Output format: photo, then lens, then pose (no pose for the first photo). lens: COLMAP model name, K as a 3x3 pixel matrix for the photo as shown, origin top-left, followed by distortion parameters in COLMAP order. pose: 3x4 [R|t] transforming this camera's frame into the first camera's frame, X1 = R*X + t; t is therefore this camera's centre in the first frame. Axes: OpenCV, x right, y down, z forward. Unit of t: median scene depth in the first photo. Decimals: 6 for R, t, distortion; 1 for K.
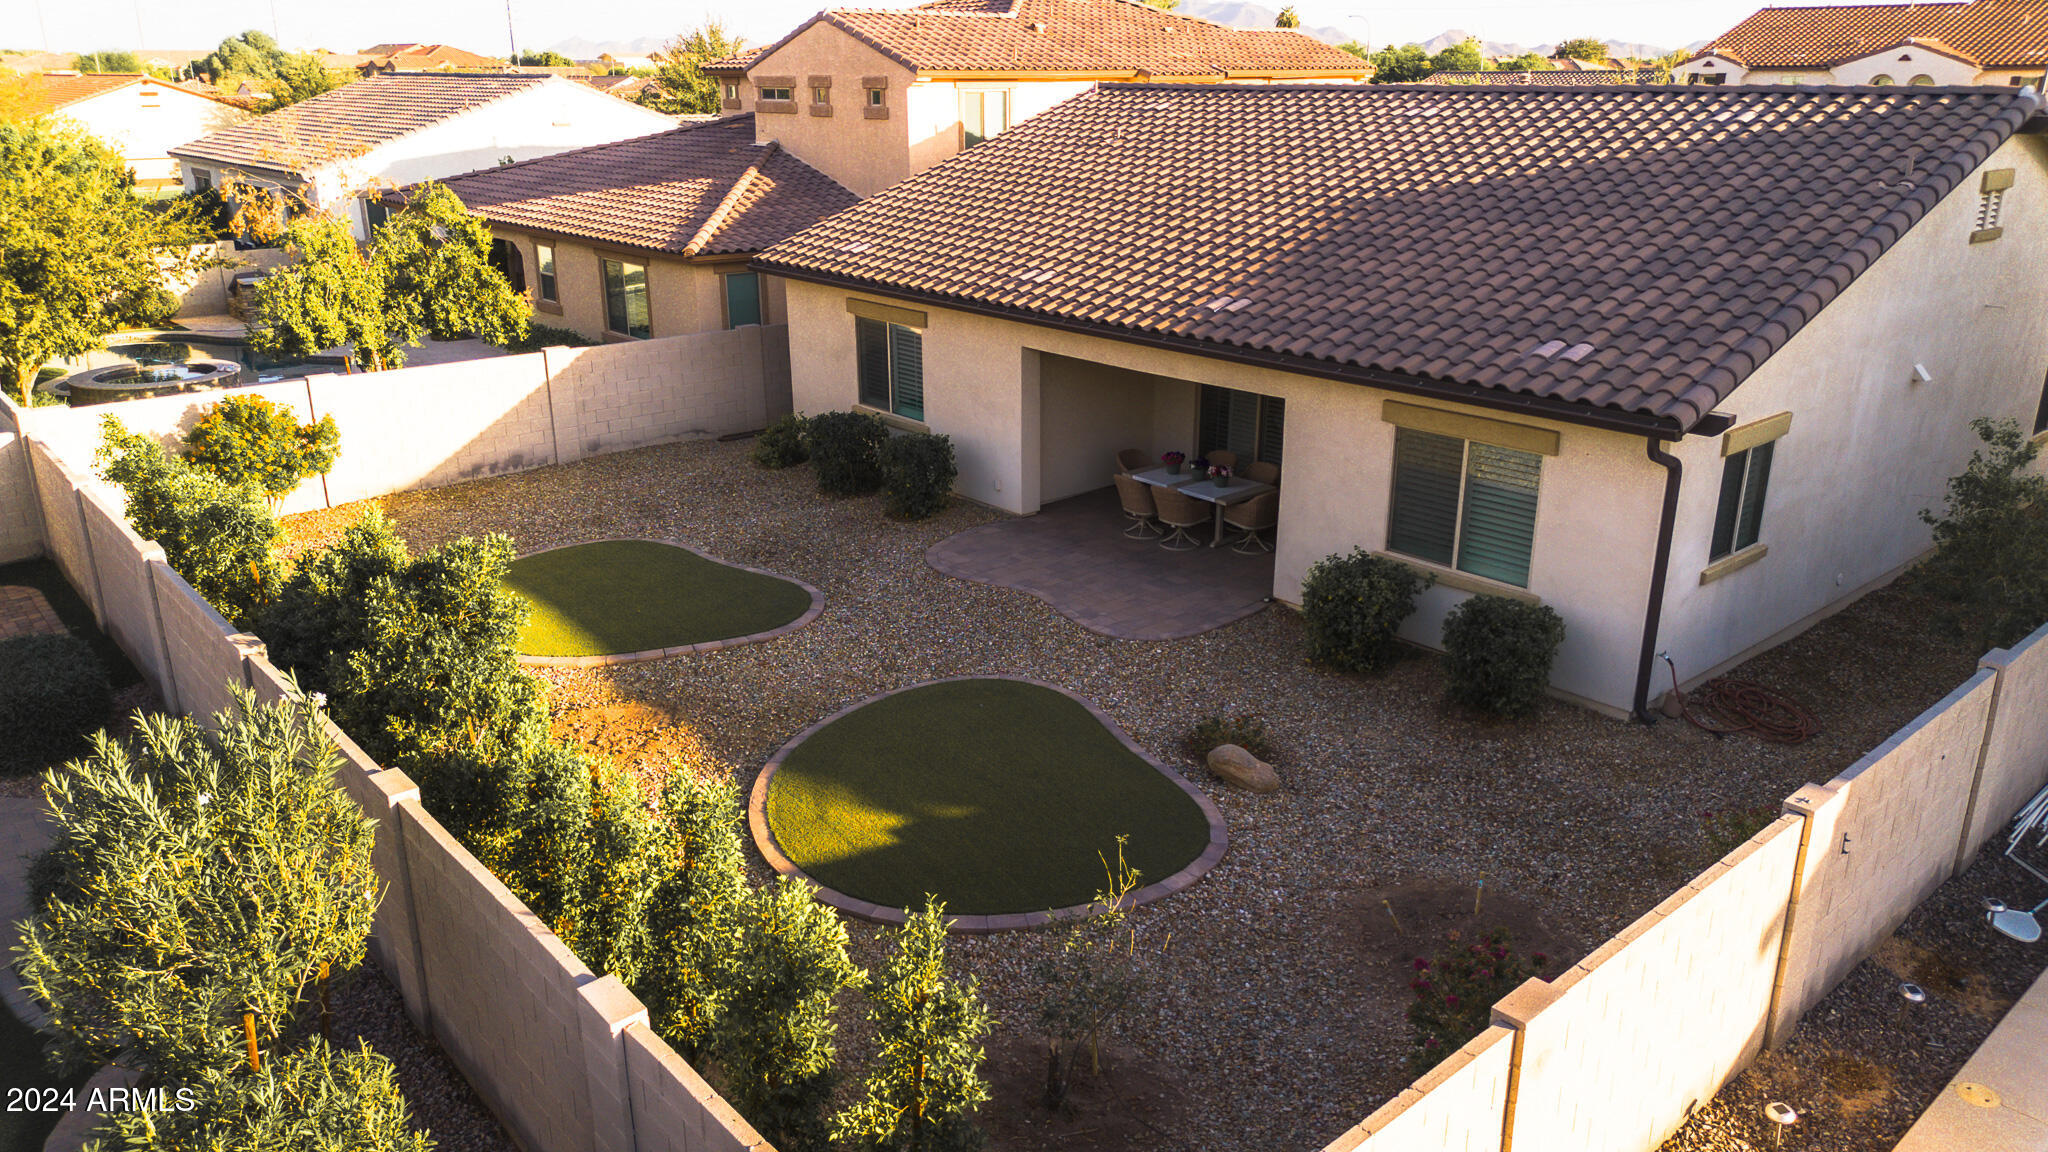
lens RADIAL K [[1453.3, 0, 1017.6], [0, 1453.3, 571.8], [0, 0, 1]] dist [0.037557, -0.036696]
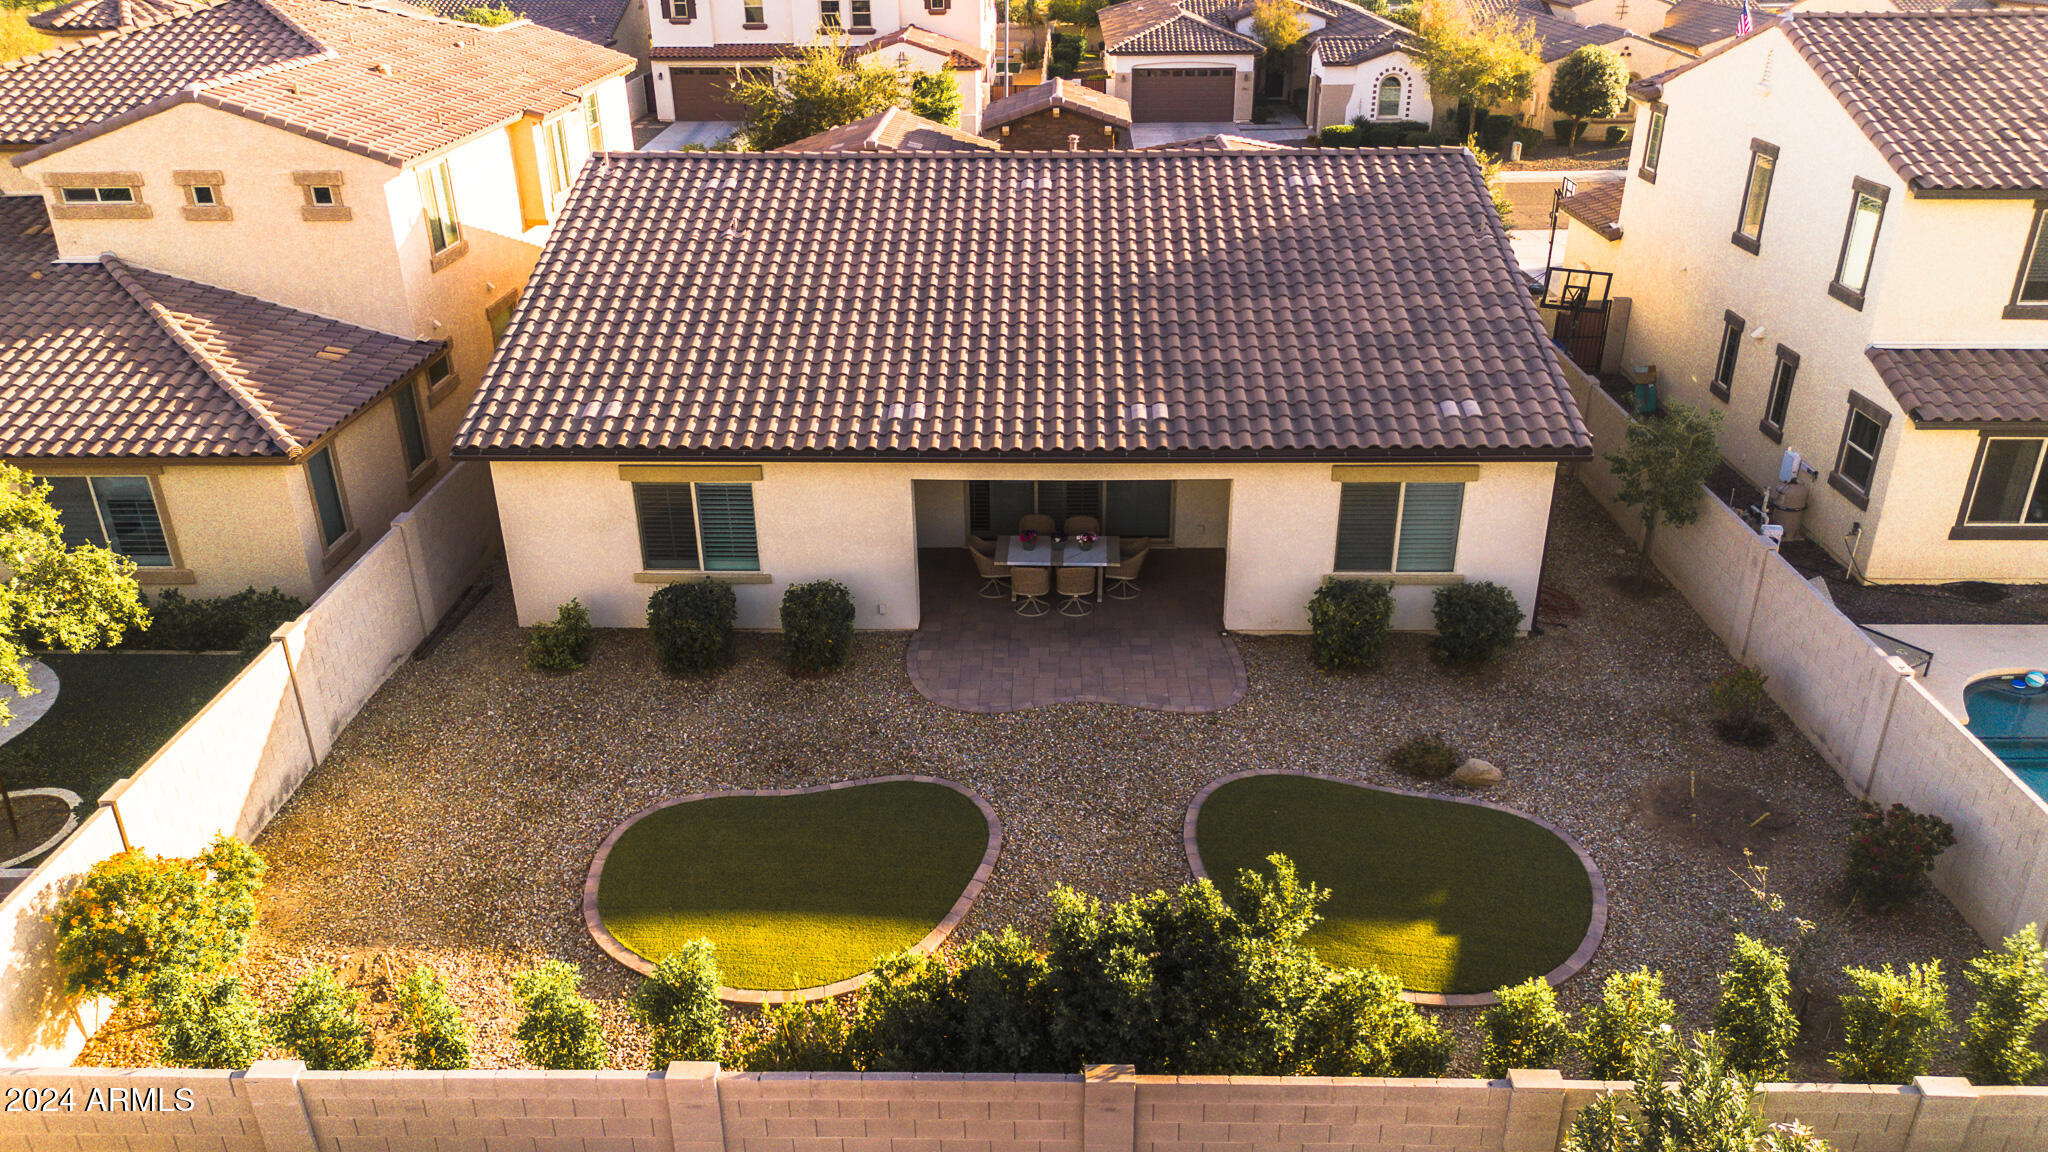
lens RADIAL K [[1453.3, 0, 1021.9], [0, 1453.3, 572.6], [0, 0, 1]] dist [0.037557, -0.036696]
pose [[0.673173, -0.325441, 0.664023, -0.615624], [0.248577, 0.945287, 0.211288, -0.274070], [-0.696454, 0.022827, 0.717238, 0.185974]]
